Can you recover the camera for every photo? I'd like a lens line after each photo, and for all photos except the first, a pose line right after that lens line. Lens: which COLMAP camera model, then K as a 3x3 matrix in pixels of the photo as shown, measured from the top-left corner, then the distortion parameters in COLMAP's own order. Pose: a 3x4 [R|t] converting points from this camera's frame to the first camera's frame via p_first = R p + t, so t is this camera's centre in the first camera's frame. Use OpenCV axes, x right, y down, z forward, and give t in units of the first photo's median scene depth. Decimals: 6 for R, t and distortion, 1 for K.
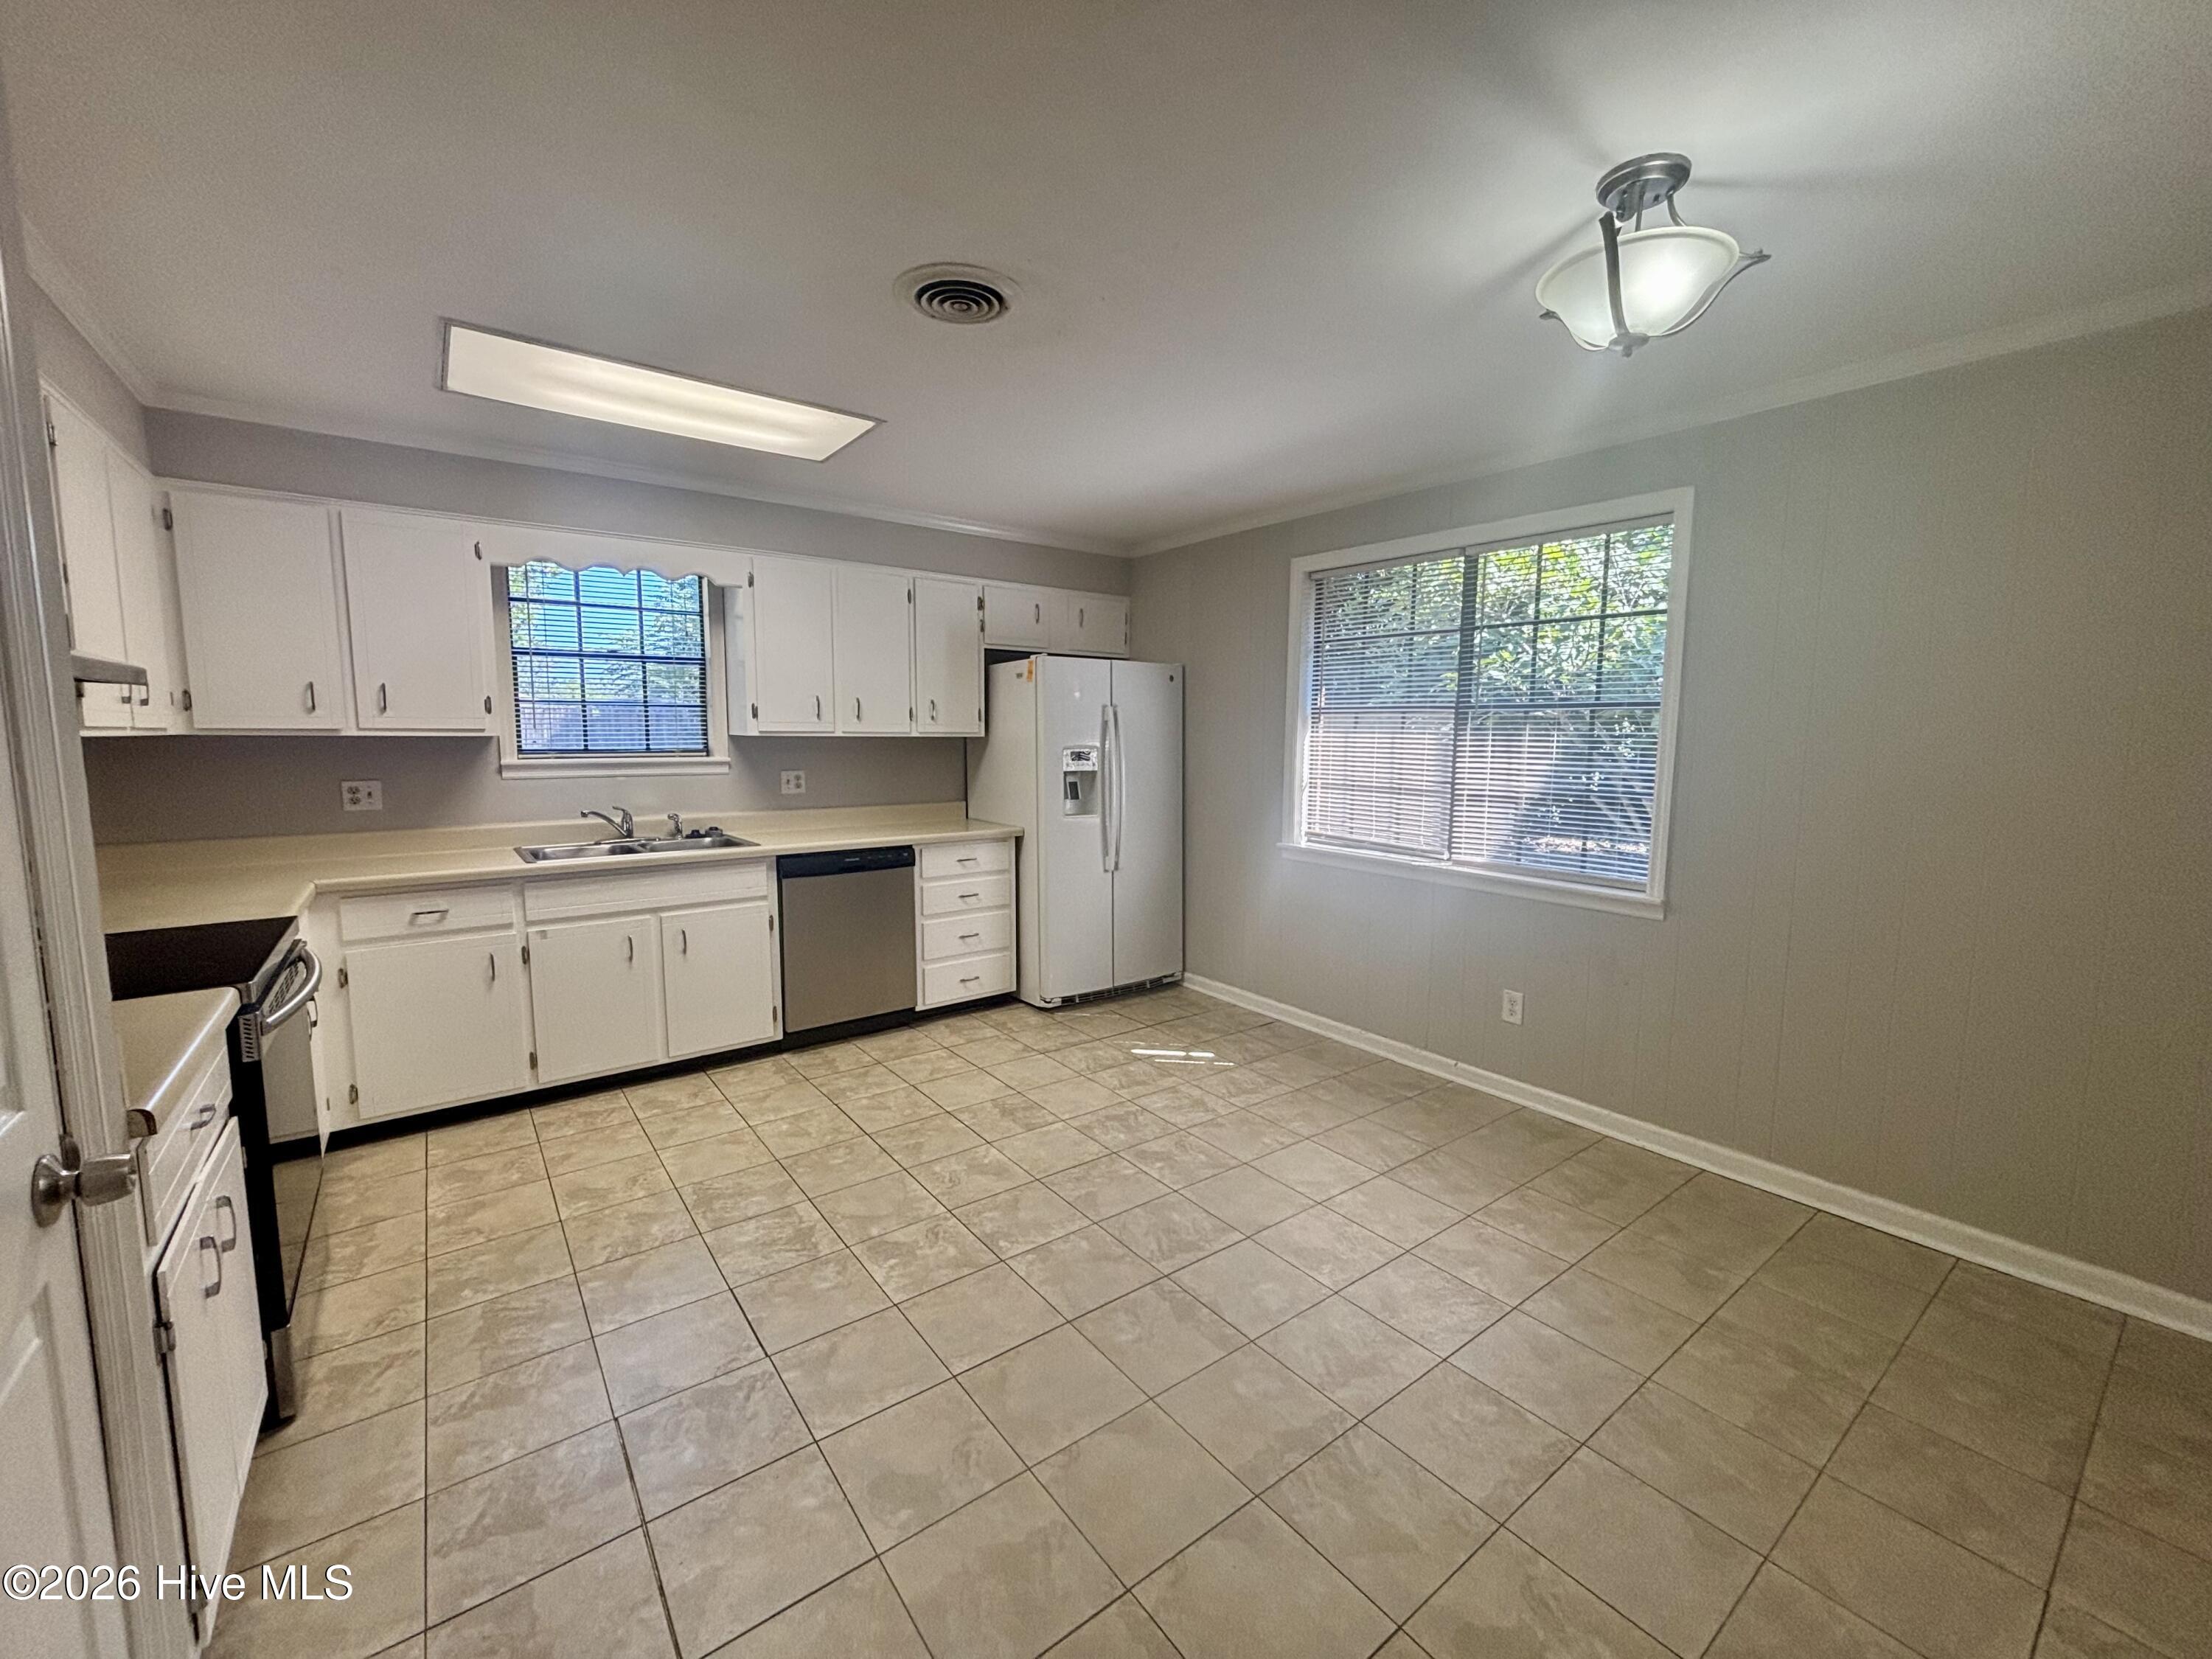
lens RADIAL K [[892.0, 0, 1106.0], [0, 892.0, 829.5], [0, 0, 1]] dist [0.040171, -0.015127]
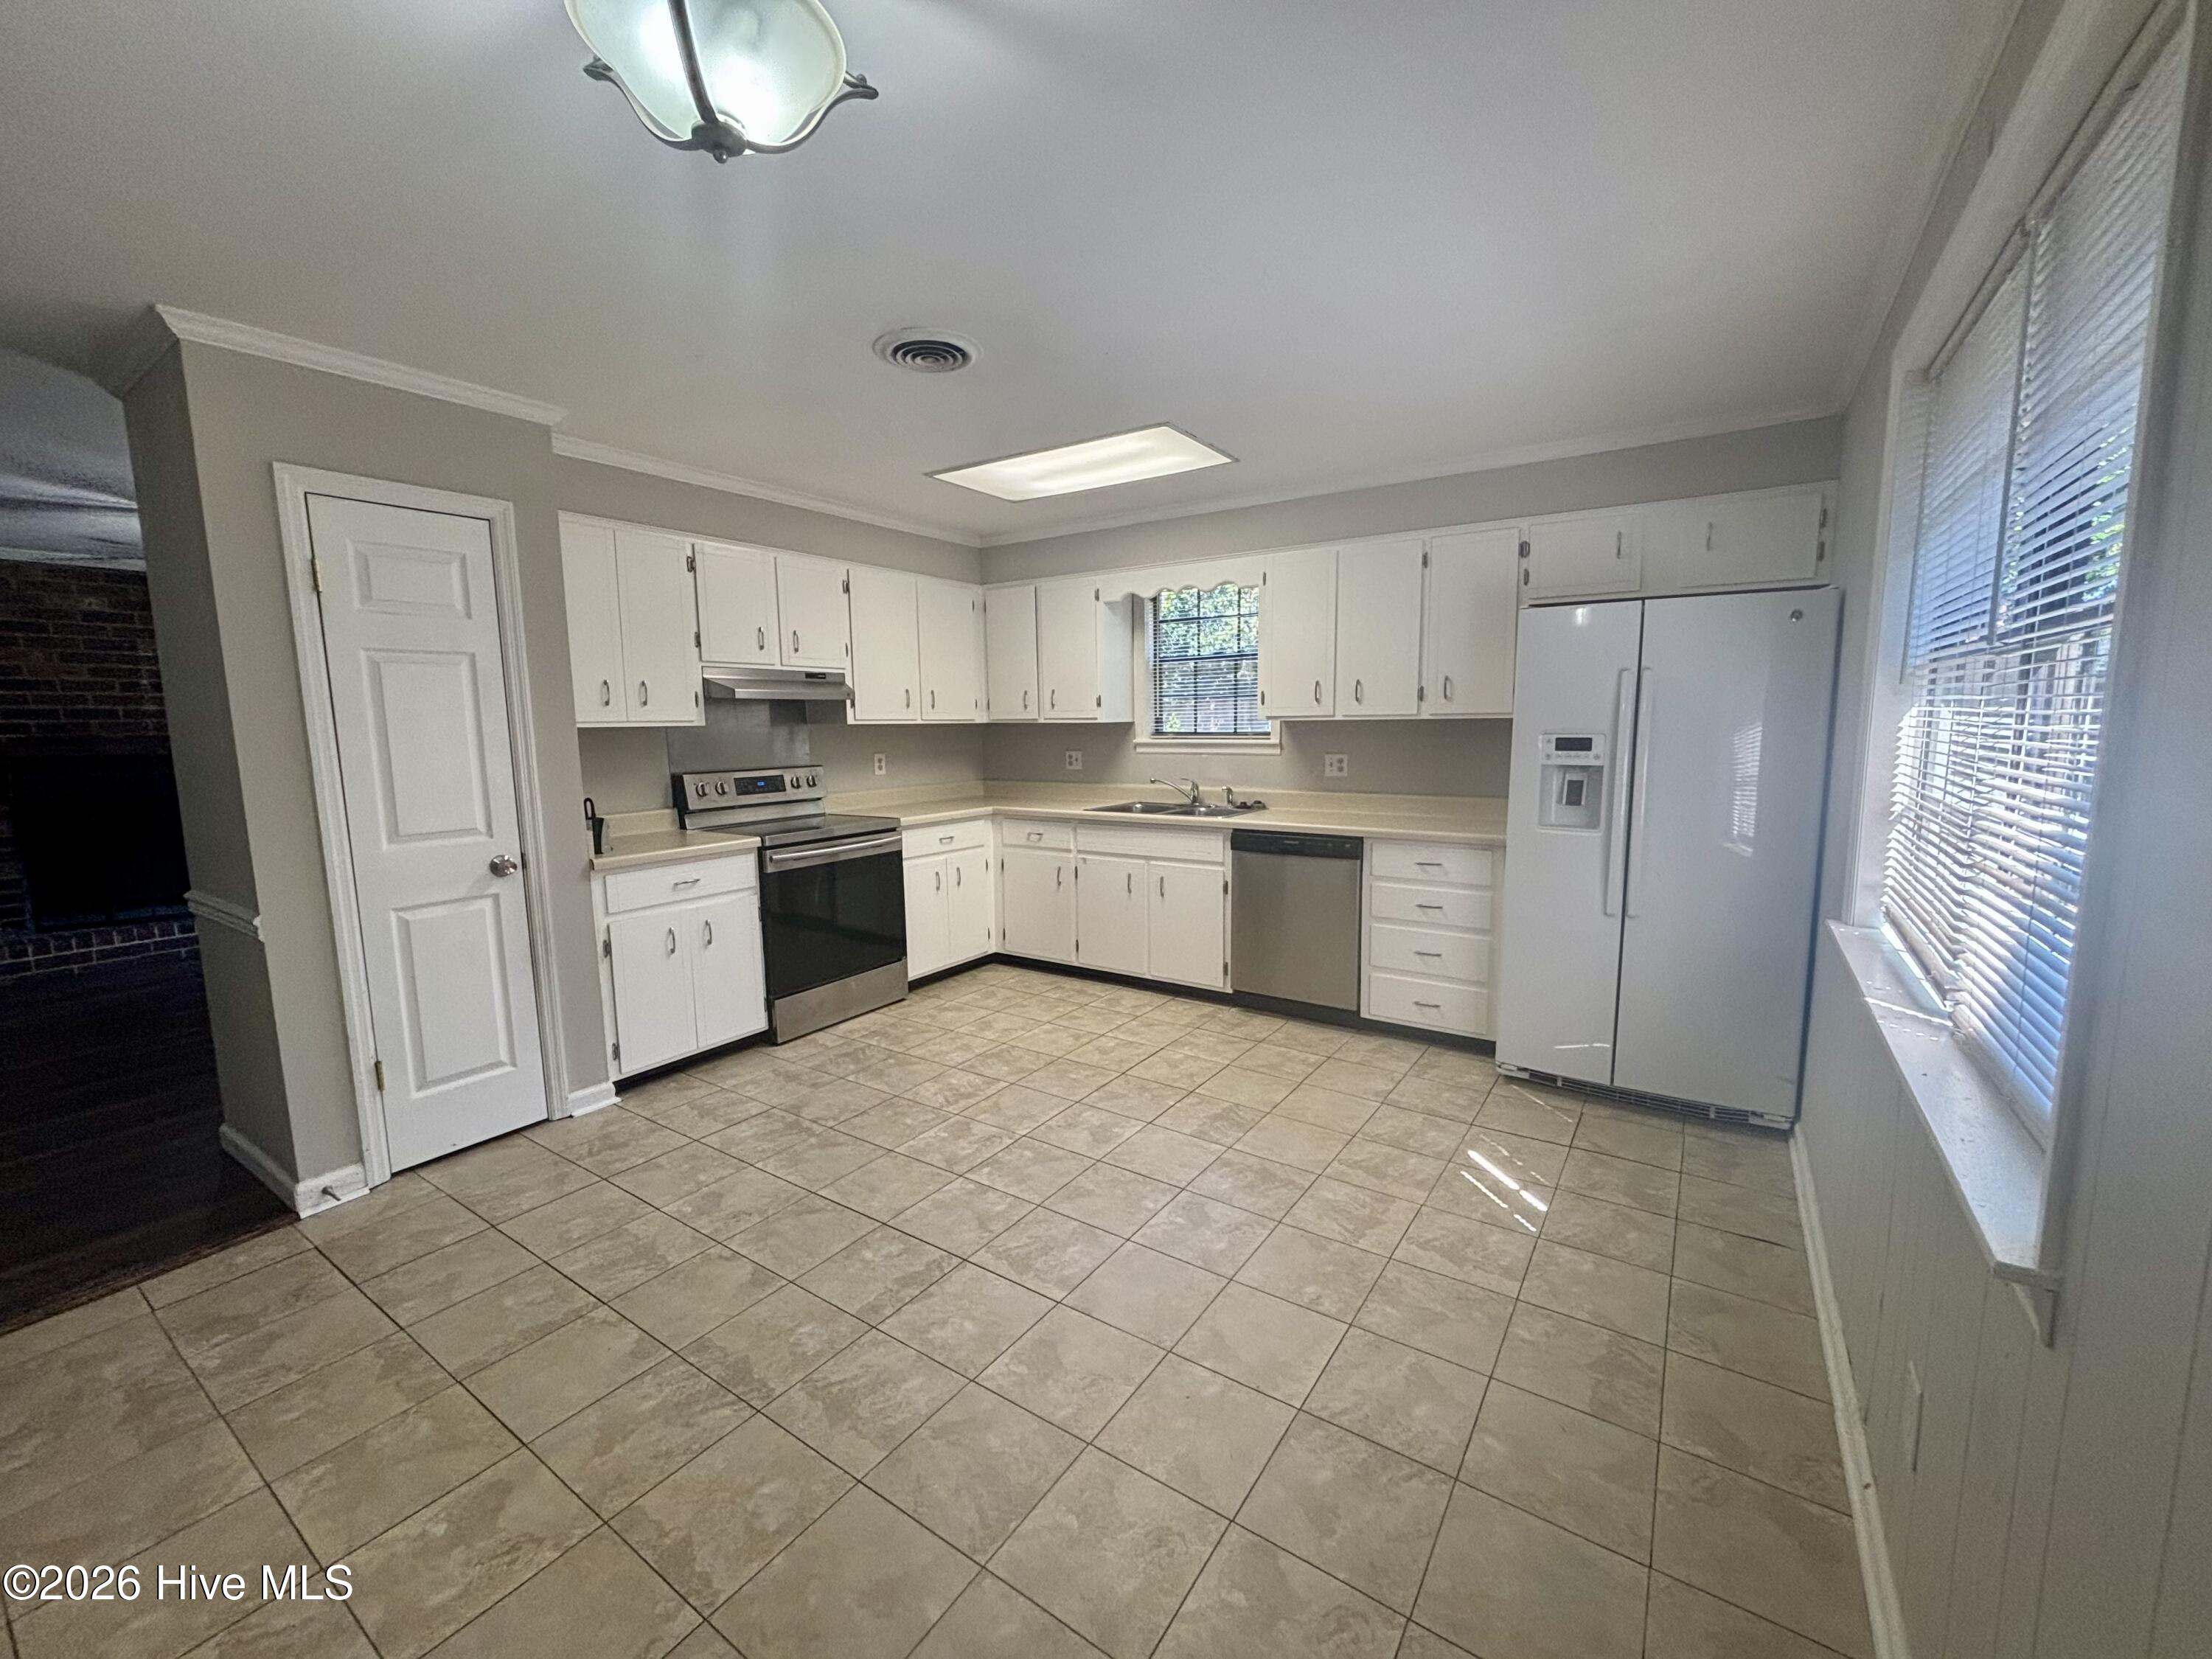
lens RADIAL K [[892.0, 0, 1106.0], [0, 892.0, 829.5], [0, 0, 1]] dist [0.040171, -0.015127]
pose [[0.326082, 0.109598, -0.938967, 0.640923], [-0.092088, 0.992216, 0.083833, -0.049635], [0.940846, 0.059131, 0.333636, 0.499694]]
